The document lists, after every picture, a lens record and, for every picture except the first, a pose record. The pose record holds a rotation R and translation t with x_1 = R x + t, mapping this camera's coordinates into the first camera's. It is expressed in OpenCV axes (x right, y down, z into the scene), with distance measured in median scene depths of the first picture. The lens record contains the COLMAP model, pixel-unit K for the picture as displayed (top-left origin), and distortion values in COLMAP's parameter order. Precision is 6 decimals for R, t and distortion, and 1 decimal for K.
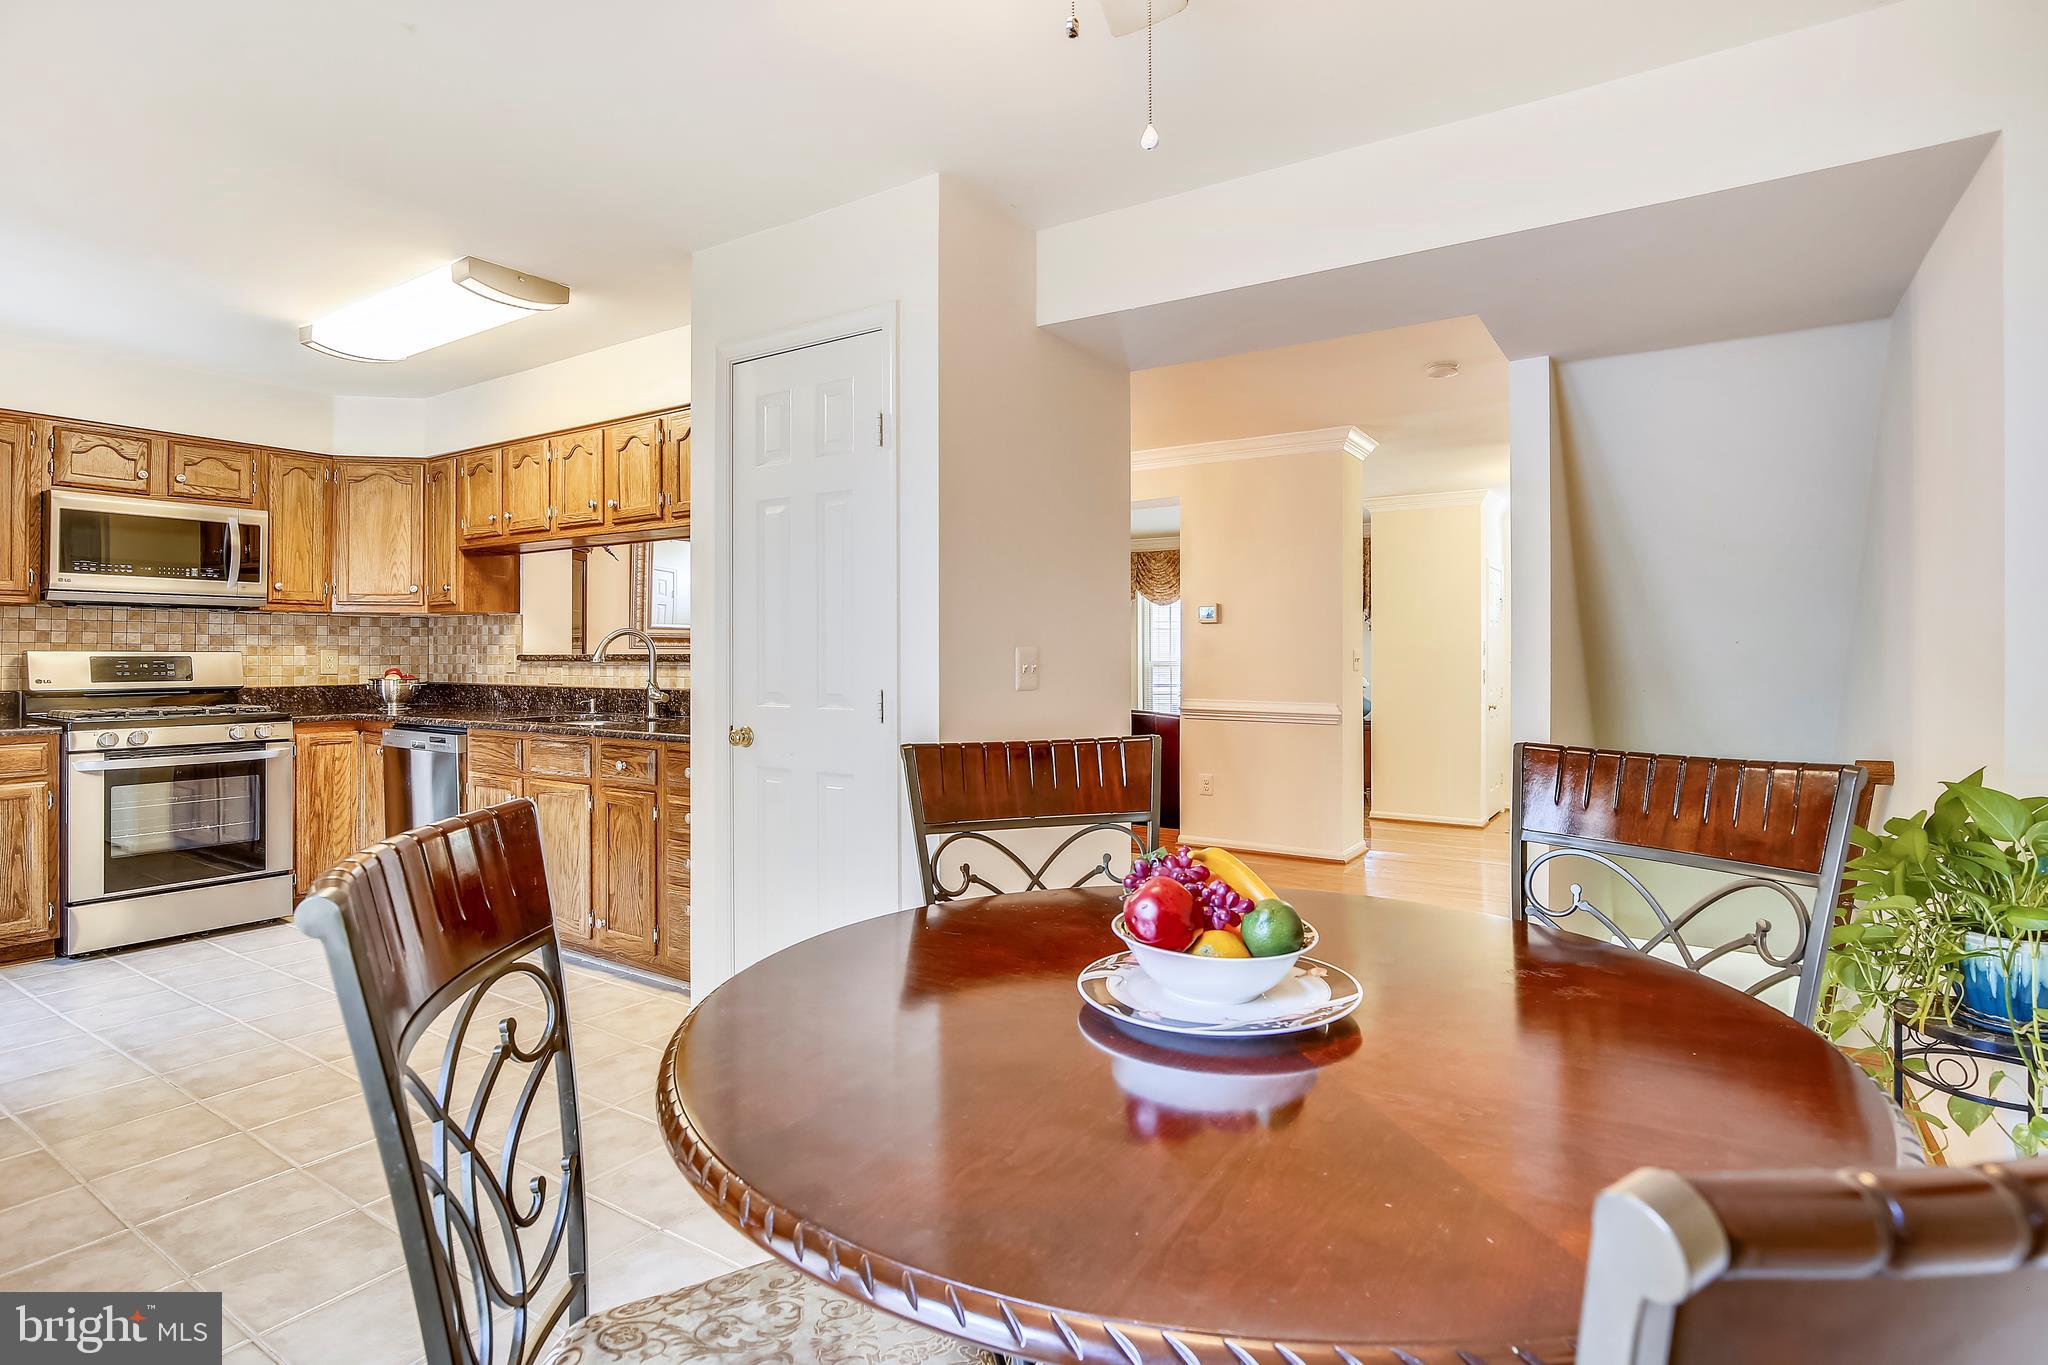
lens RADIAL K [[1024.4, 0, 1031.4], [0, 1024.4, 646.0], [0, 0, 1]] dist [-0.035636, 0.010404]
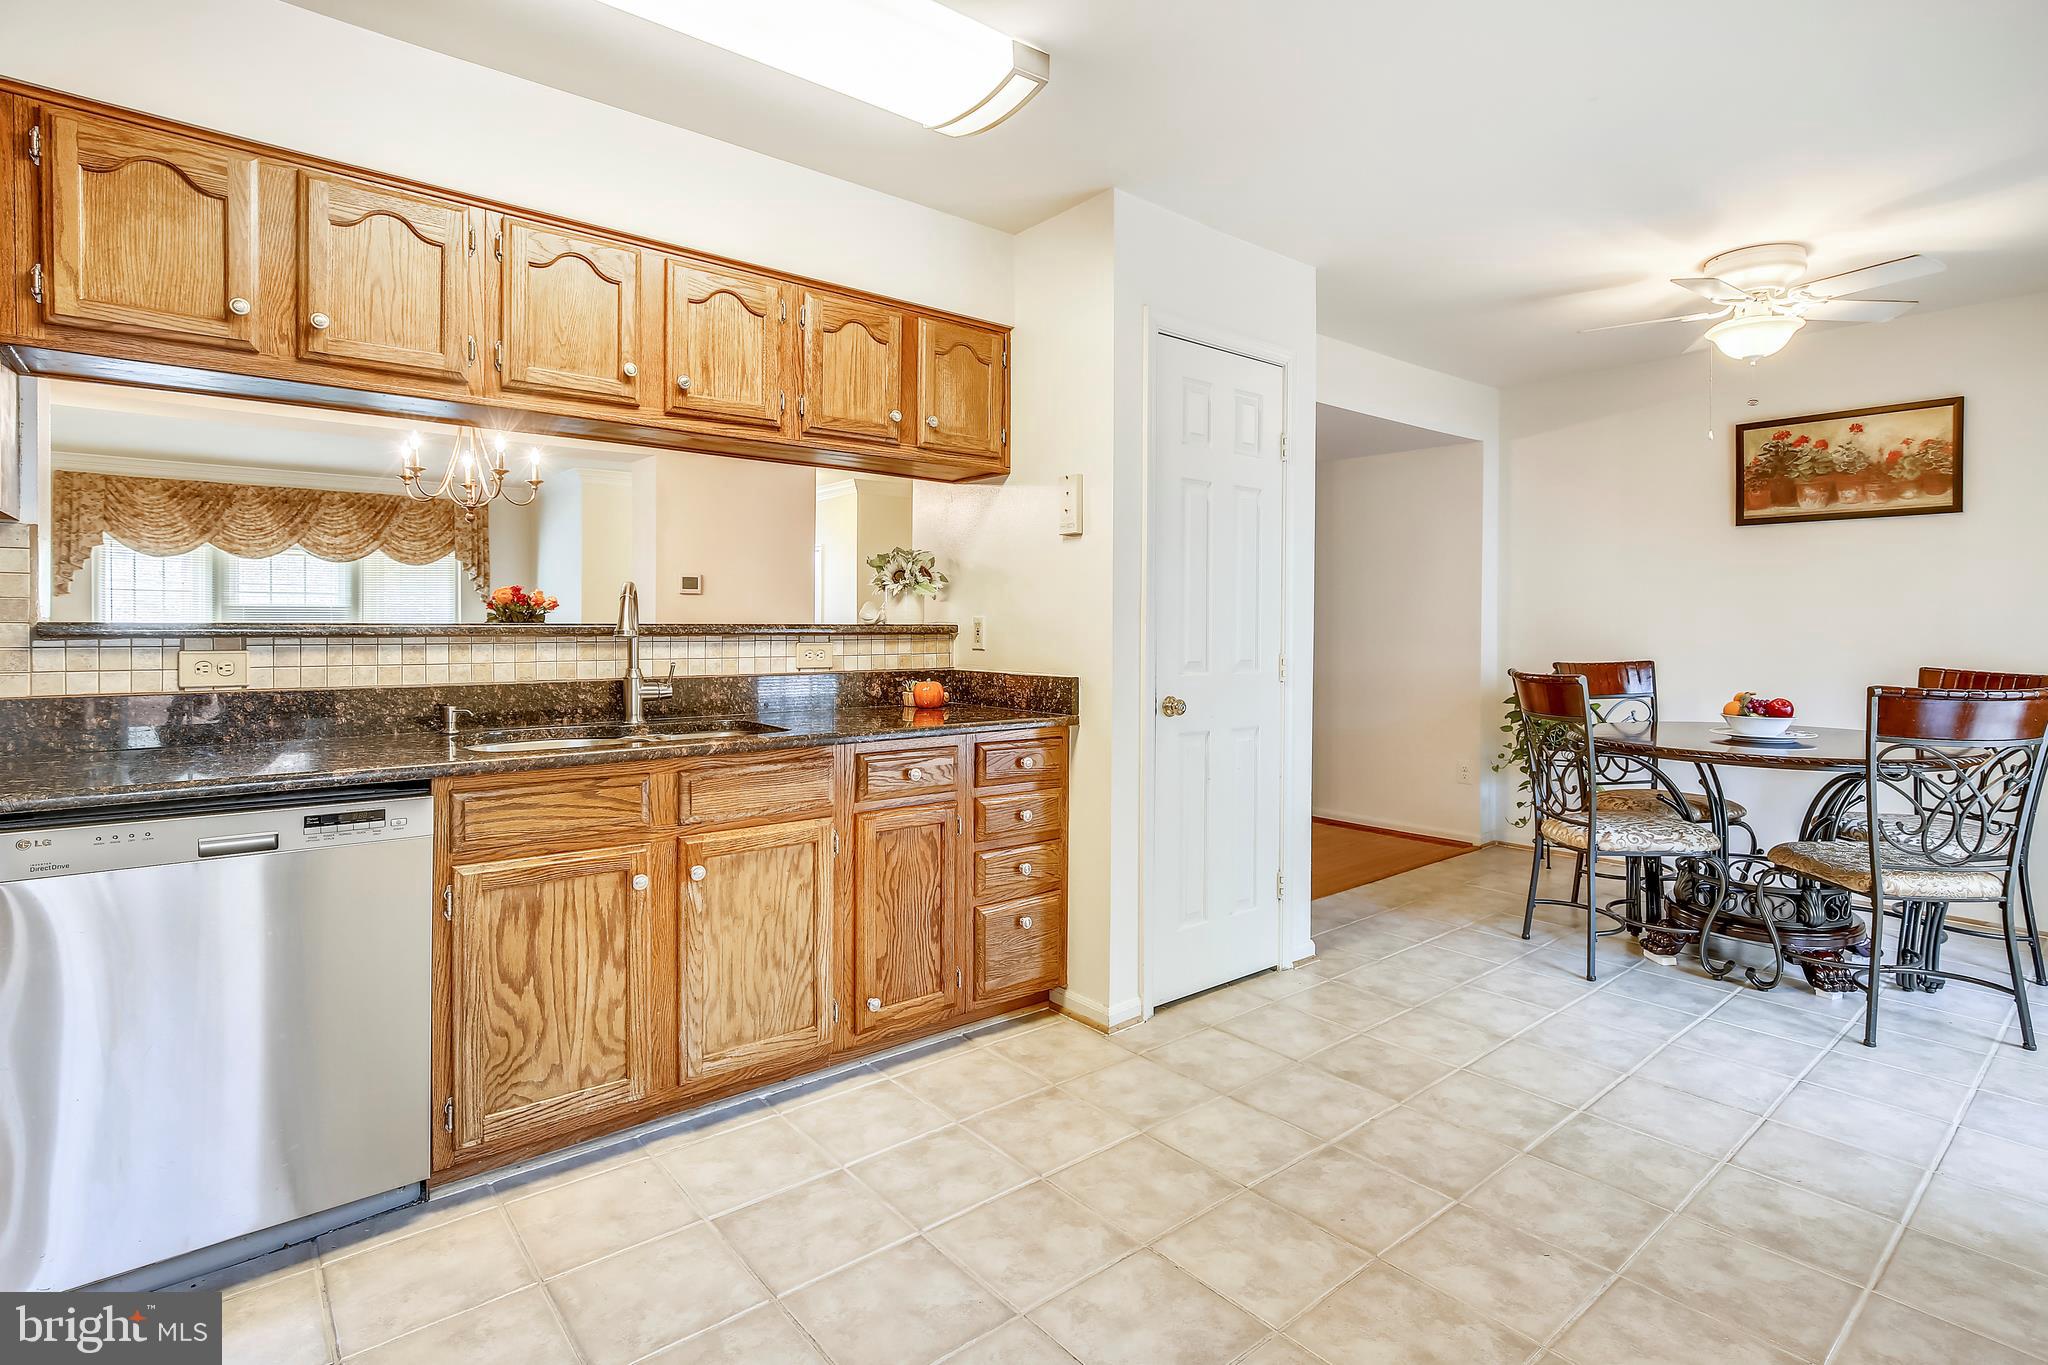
lens RADIAL K [[998.1, 0, 1028.9], [0, 998.1, 634.5], [0, 0, 1]] dist [-0.013229, 0.001476]
pose [[0.300432, -0.004060, 0.953795, -0.885430], [-0.009217, 0.999932, 0.007160, 0.007832], [-0.953759, -0.010943, 0.300374, 0.580817]]
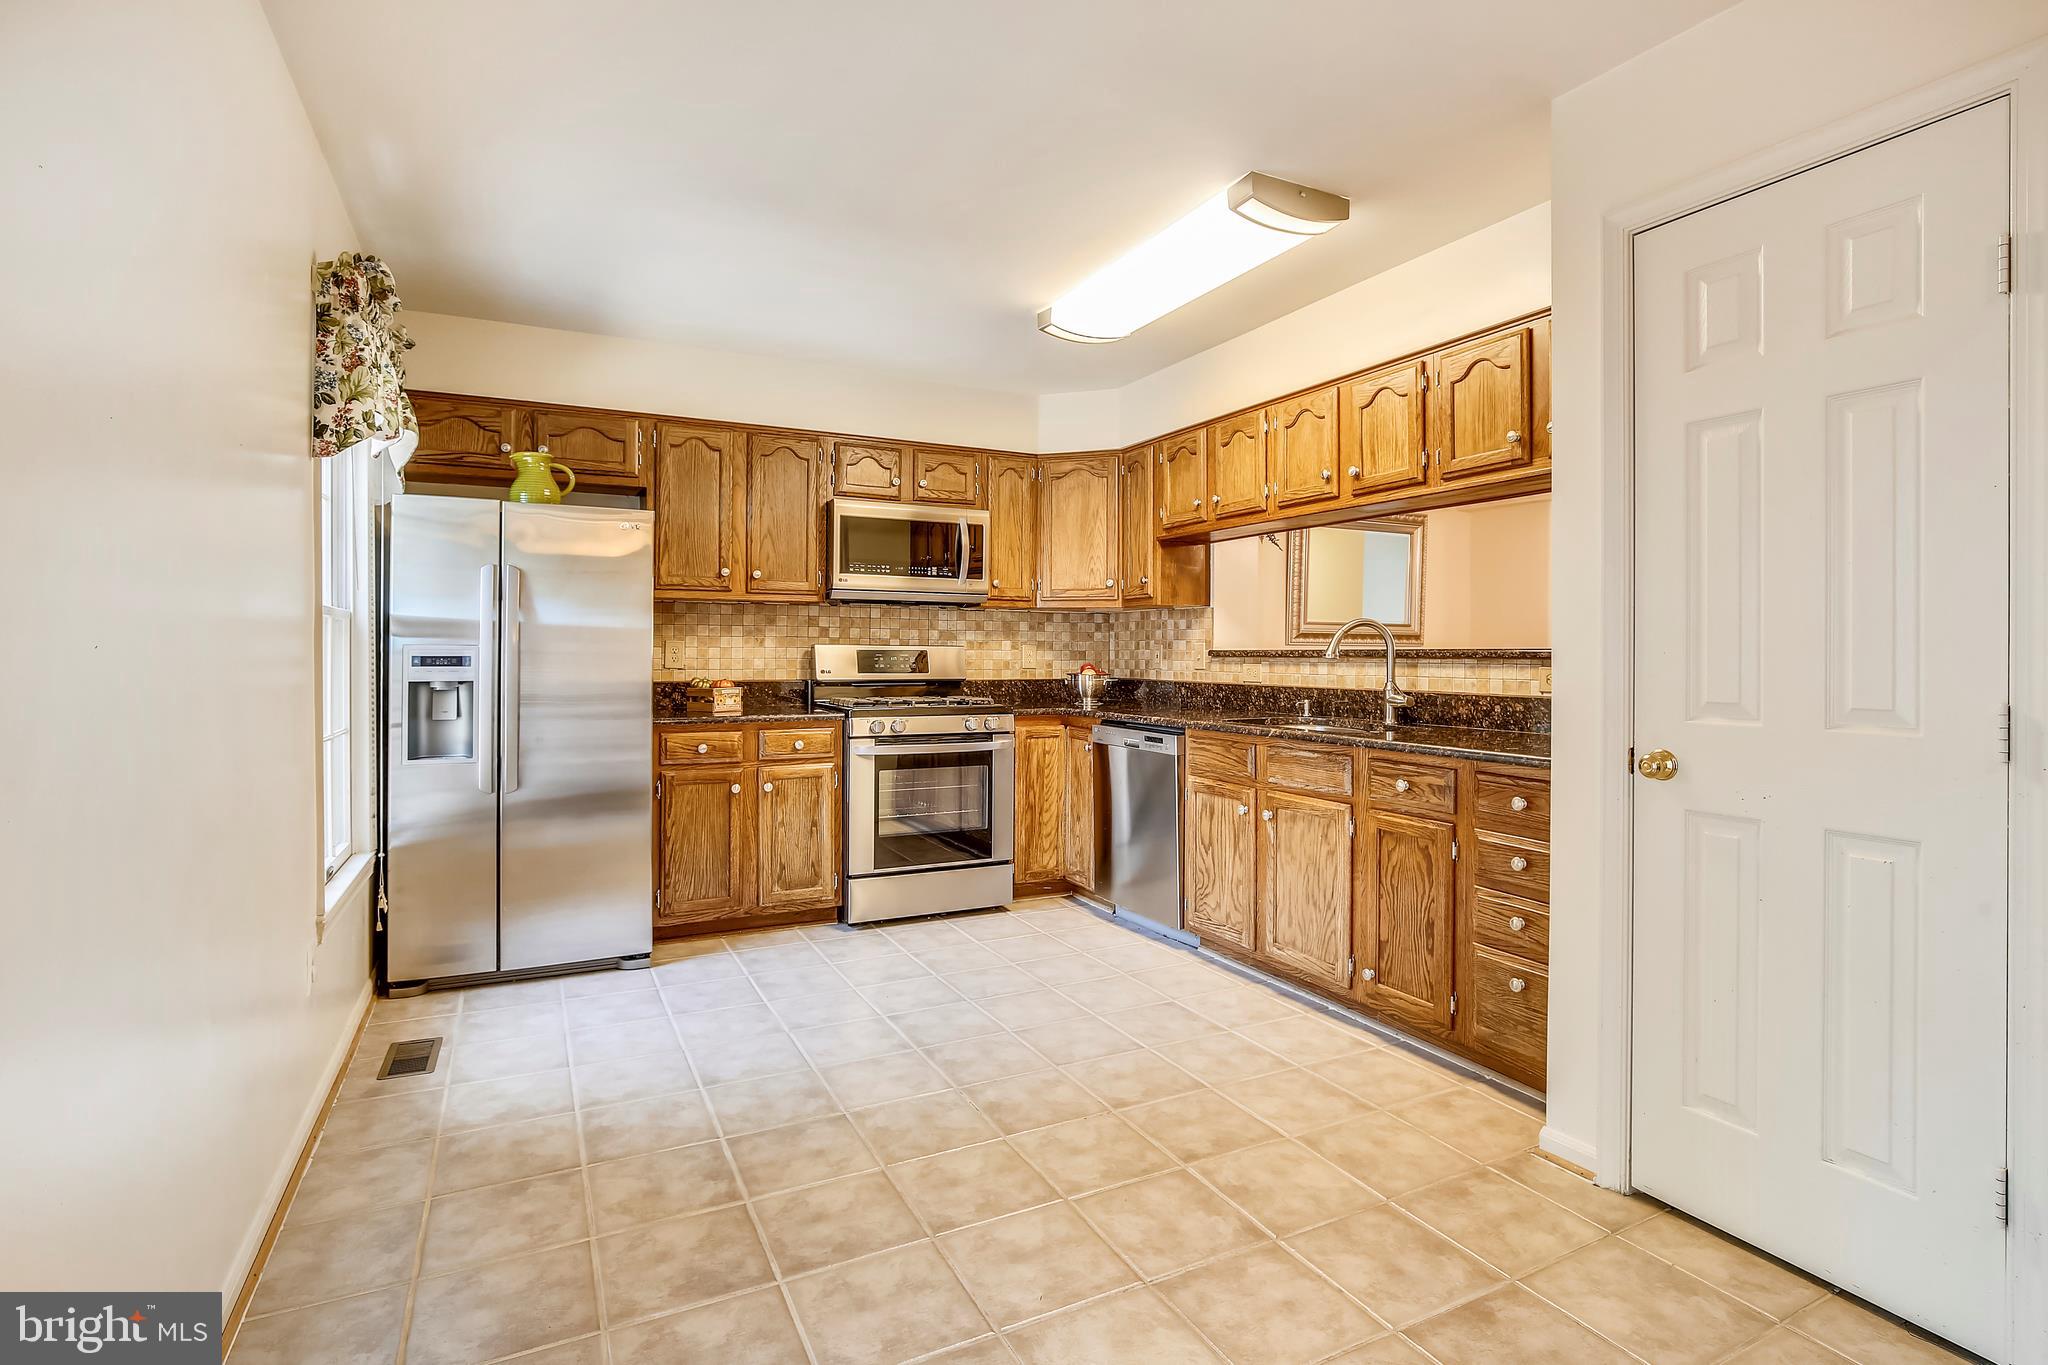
lens RADIAL K [[990.7, 0, 1032.9], [0, 990.7, 651.2], [0, 0, 1]] dist [-0.015034, -0.000099]
pose [[0.867124, 0.004052, -0.498076, -0.220596], [-0.001558, 0.999984, 0.005423, 0.005602], [0.498090, -0.003926, 0.867117, 0.142989]]
